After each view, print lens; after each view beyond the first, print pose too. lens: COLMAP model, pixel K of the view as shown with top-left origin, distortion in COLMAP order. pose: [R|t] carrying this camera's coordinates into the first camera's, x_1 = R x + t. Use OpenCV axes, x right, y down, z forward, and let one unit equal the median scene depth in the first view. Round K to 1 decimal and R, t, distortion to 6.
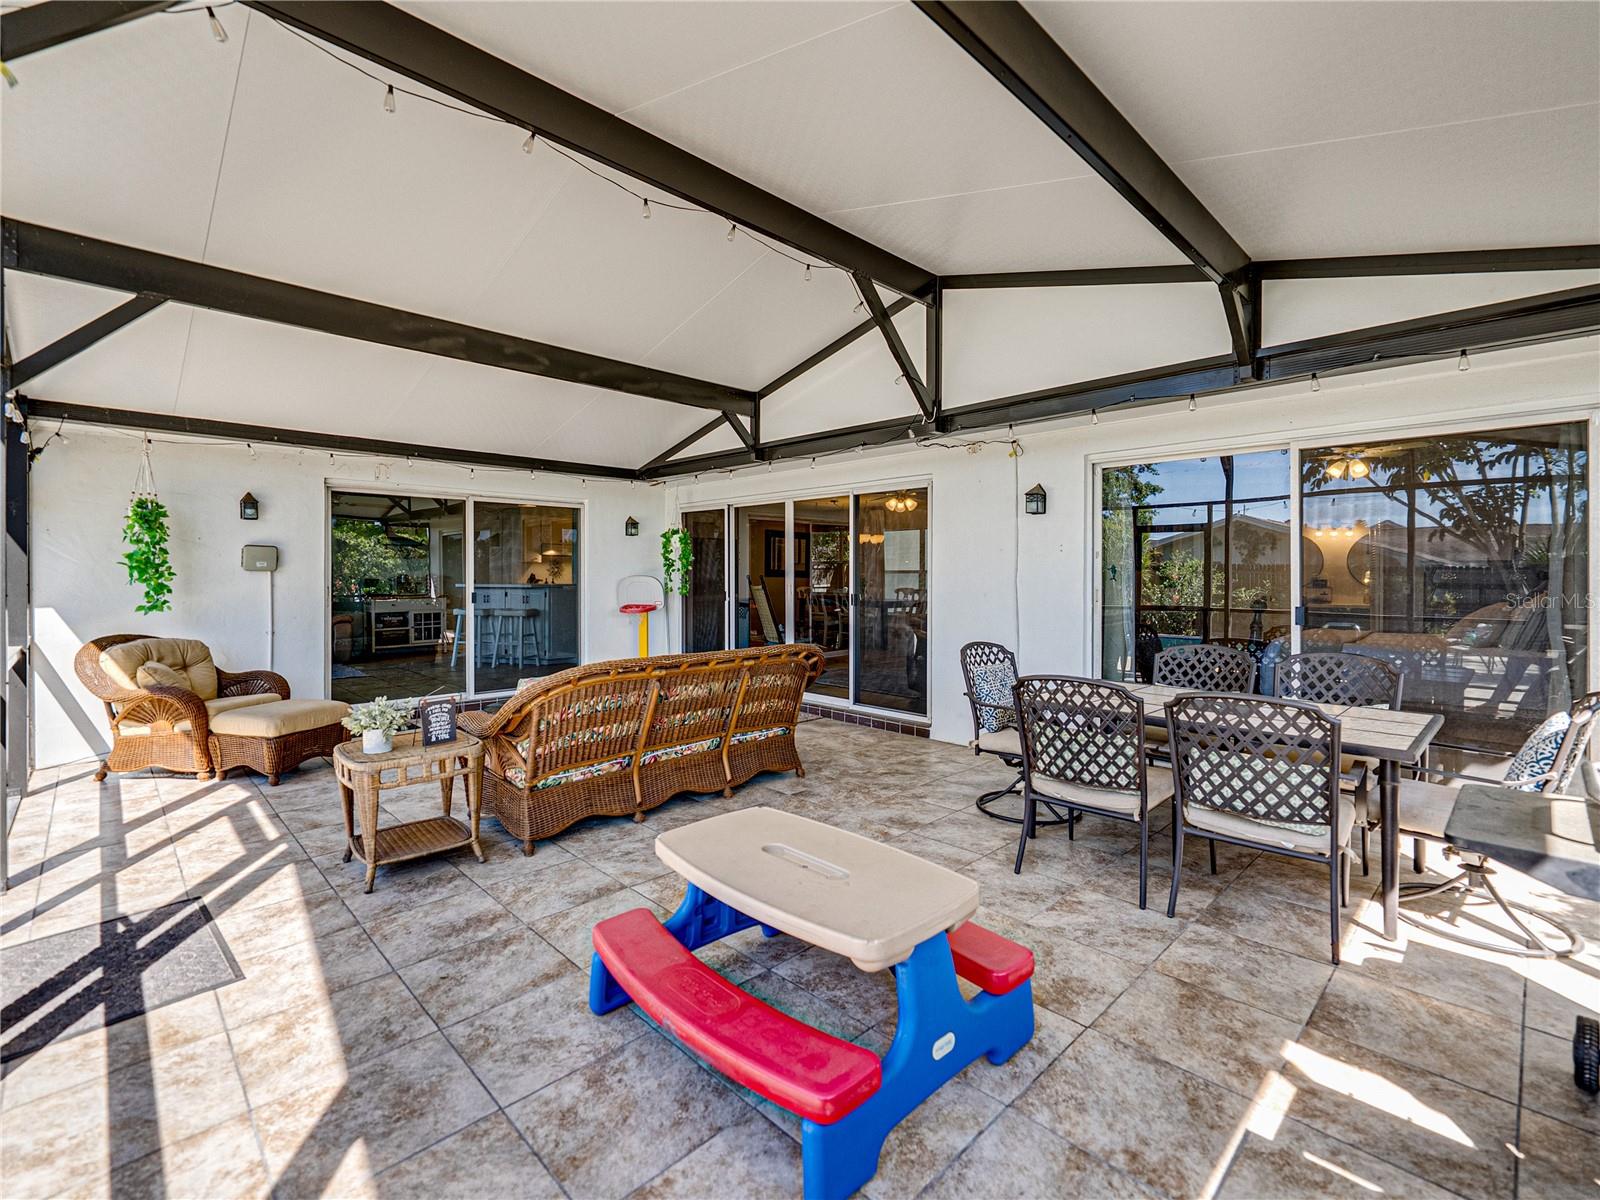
lens RADIAL K [[713.5, 0, 777.8], [0, 713.5, 587.2], [0, 0, 1]] dist [-0.009439, 0.000422]
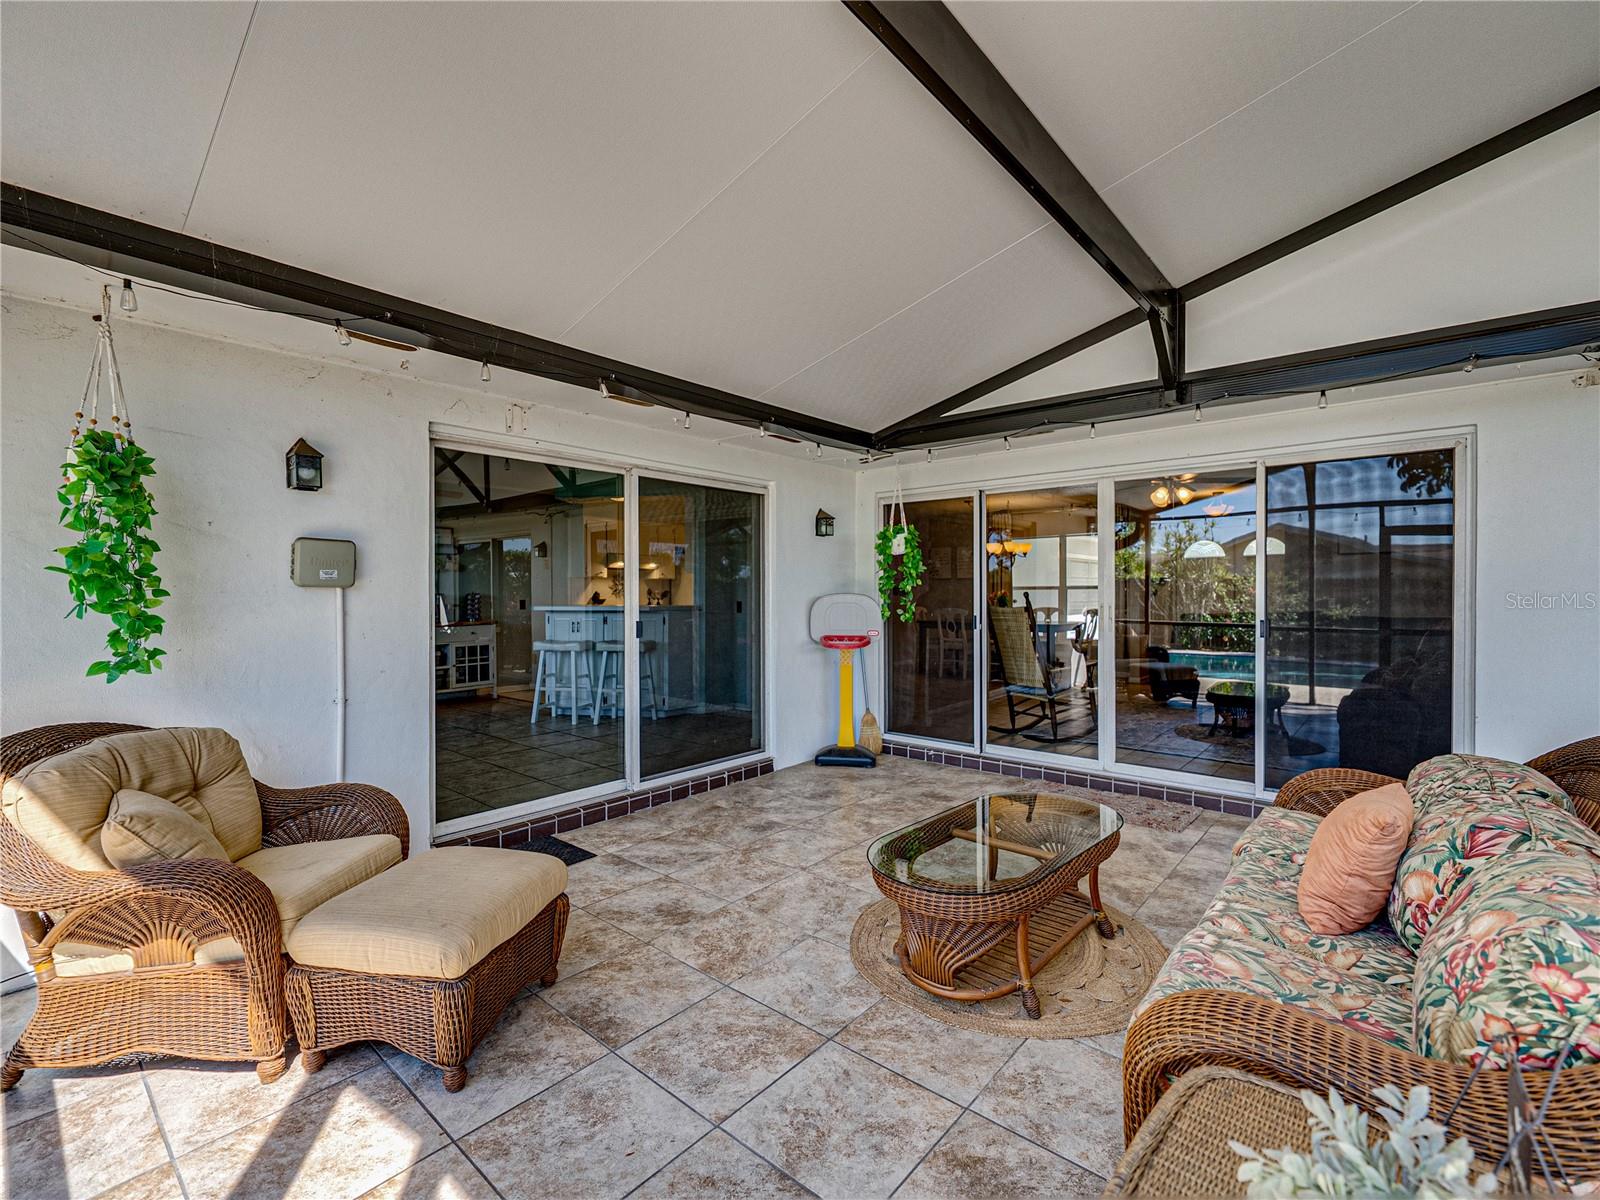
lens RADIAL K [[733.1, 0, 800.0], [0, 733.1, 600.0], [0, 0, 1]] dist [-0.000482, -0.000959]
pose [[0.996539, -0.005263, 0.082959, -0.485190], [0.005824, 0.999962, -0.006512, -0.008559], [-0.082922, 0.006973, 0.996532, 0.489424]]
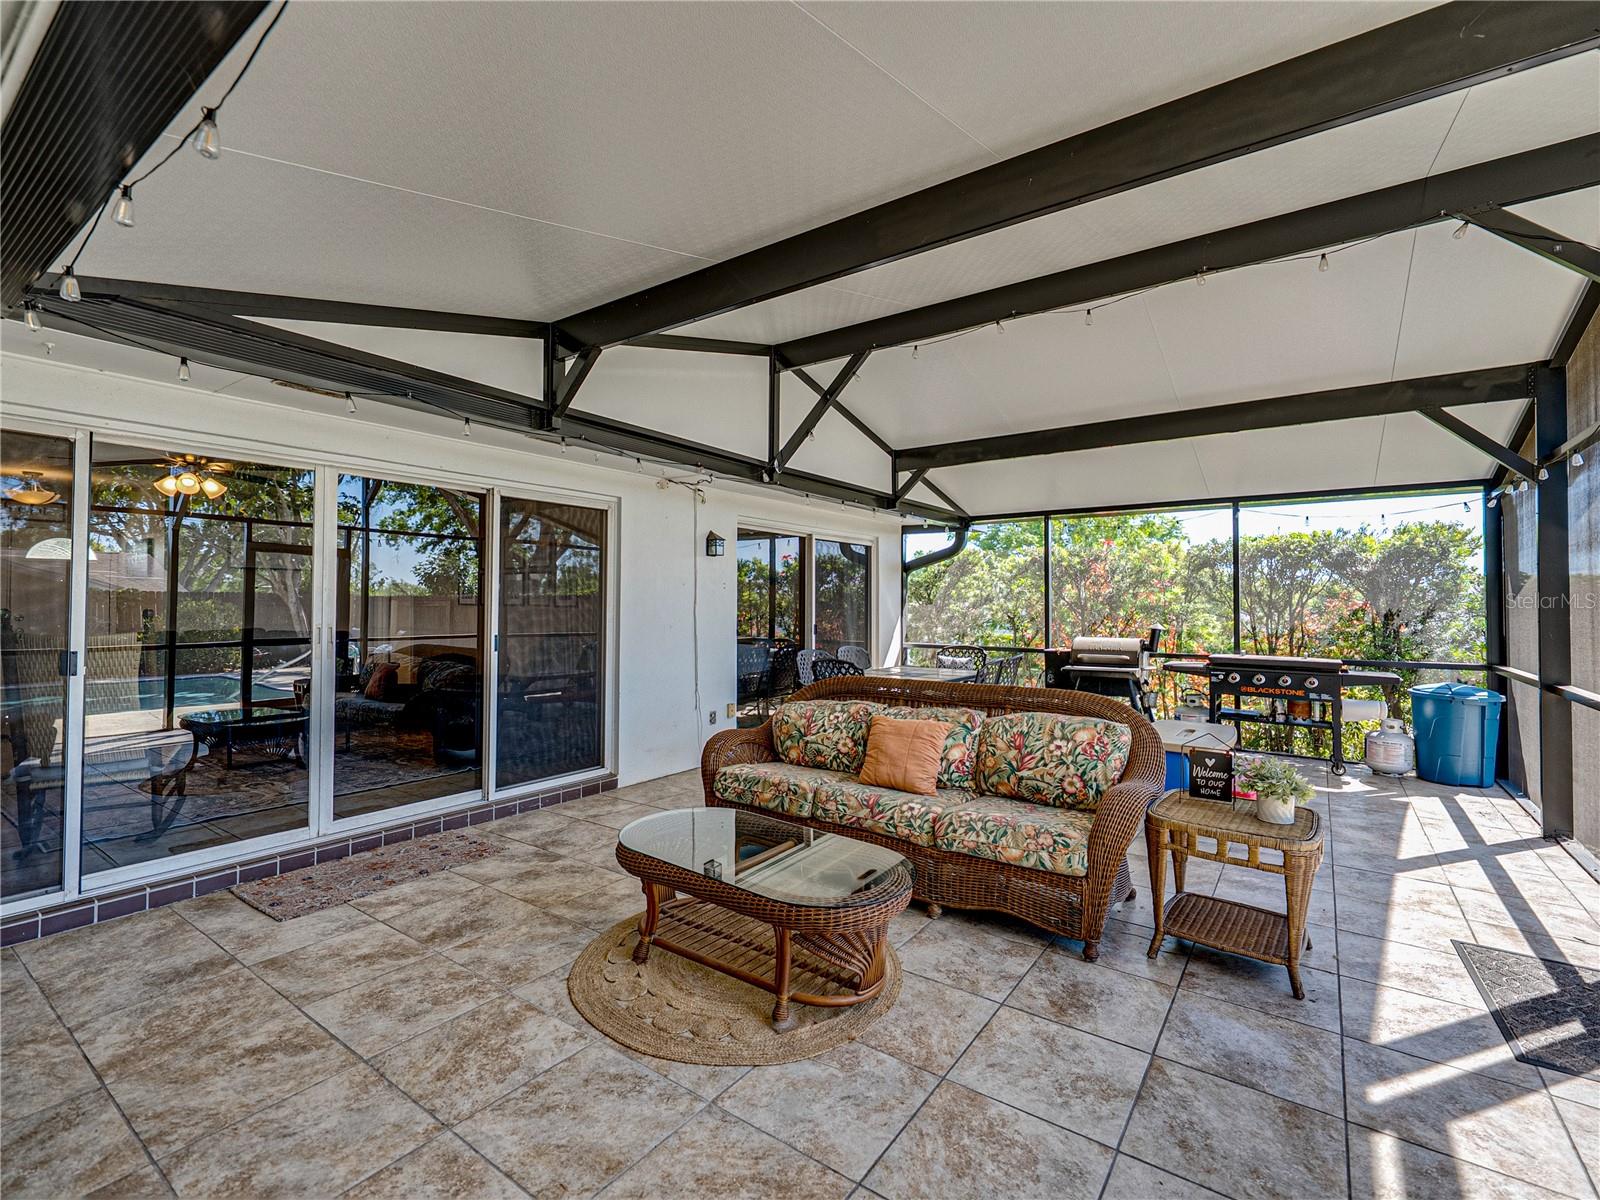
lens RADIAL K [[713.5, 0, 777.8], [0, 713.5, 587.2], [0, 0, 1]] dist [-0.009439, 0.000422]
pose [[-0.164055, 0.019290, 0.986263, -0.834025], [0.016852, 0.999718, -0.016750, -0.027090], [-0.986307, 0.013873, -0.164334, 1.098907]]
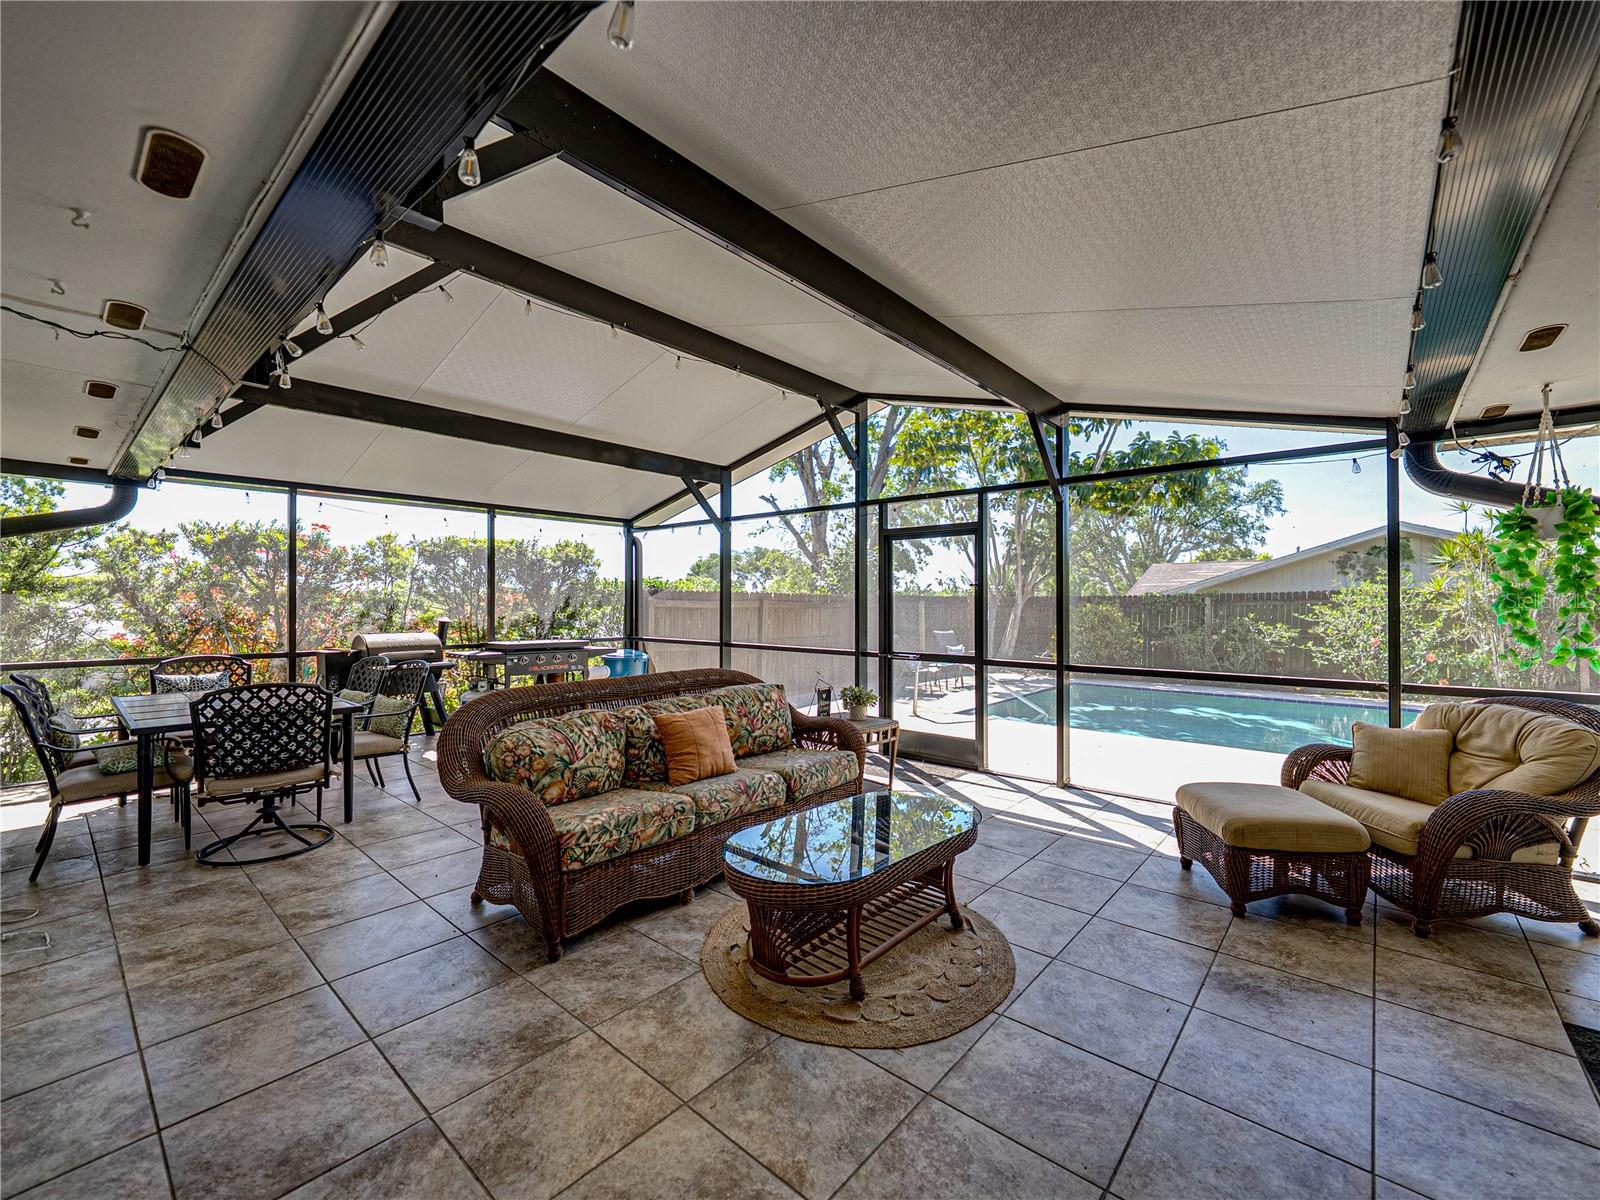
lens RADIAL K [[704.1, 0, 800.0], [0, 704.1, 600.0], [0, 0, 1]] dist [-0.001794, 0.000113]
pose [[-0.994327, -0.007430, -0.106104, -0.169928], [-0.009614, 0.999752, 0.020082, -0.035503], [0.105929, 0.020989, -0.994152, 1.598585]]
